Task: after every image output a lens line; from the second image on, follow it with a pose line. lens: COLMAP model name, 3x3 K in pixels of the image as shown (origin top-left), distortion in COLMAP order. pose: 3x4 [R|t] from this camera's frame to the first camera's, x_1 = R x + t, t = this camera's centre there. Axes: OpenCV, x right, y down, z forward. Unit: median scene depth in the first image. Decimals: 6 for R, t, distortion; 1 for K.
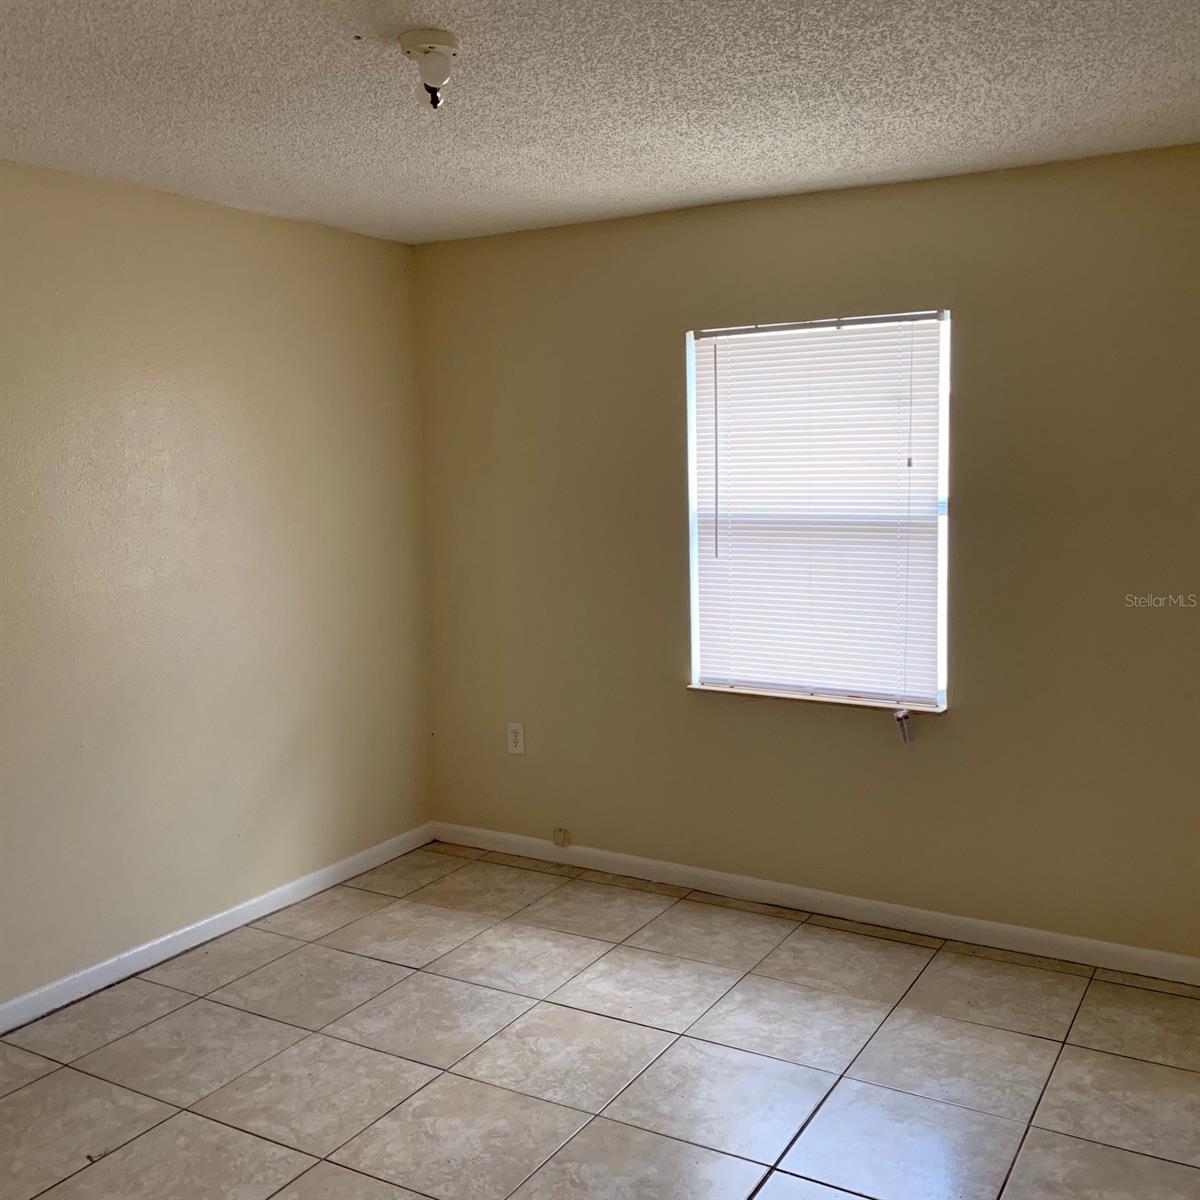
lens RADIAL K [[1182.4, 0, 600.5], [0, 1182.4, 561.6], [0, 0, 1]] dist [0.014493, 0.017771]
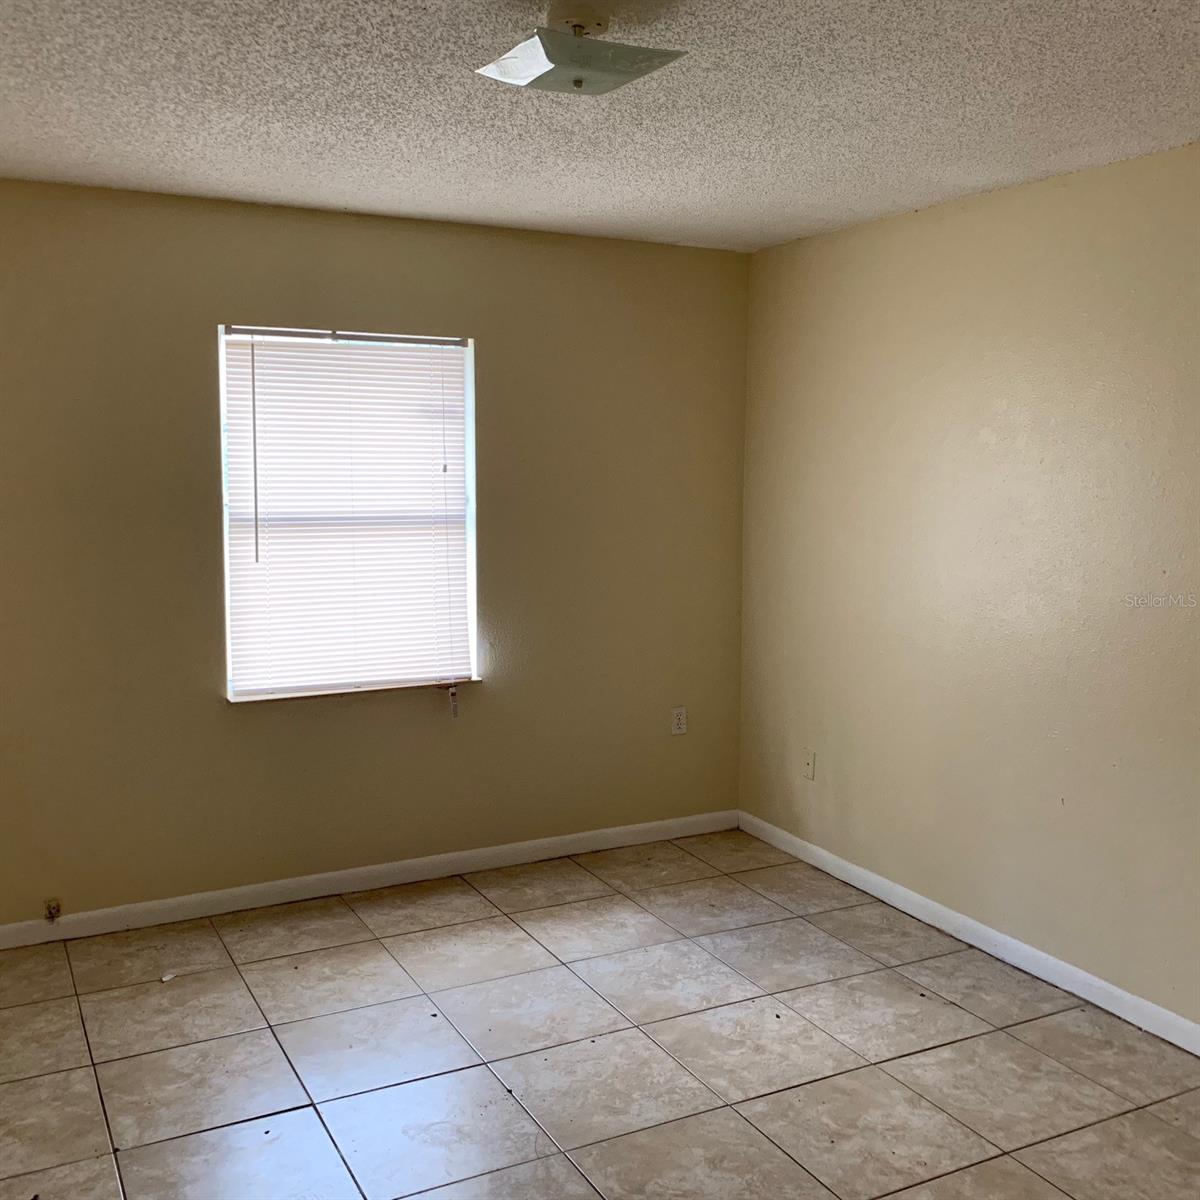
lens RADIAL K [[1173.5, 0, 600.0], [0, 1173.5, 600.0], [0, 0, 1]] dist [0.008978, 0.007015]
pose [[0.498047, -0.081547, 0.863307, -0.646527], [0.055840, 0.996518, 0.061916, -0.018226], [-0.865350, 0.017370, 0.500866, 0.295698]]
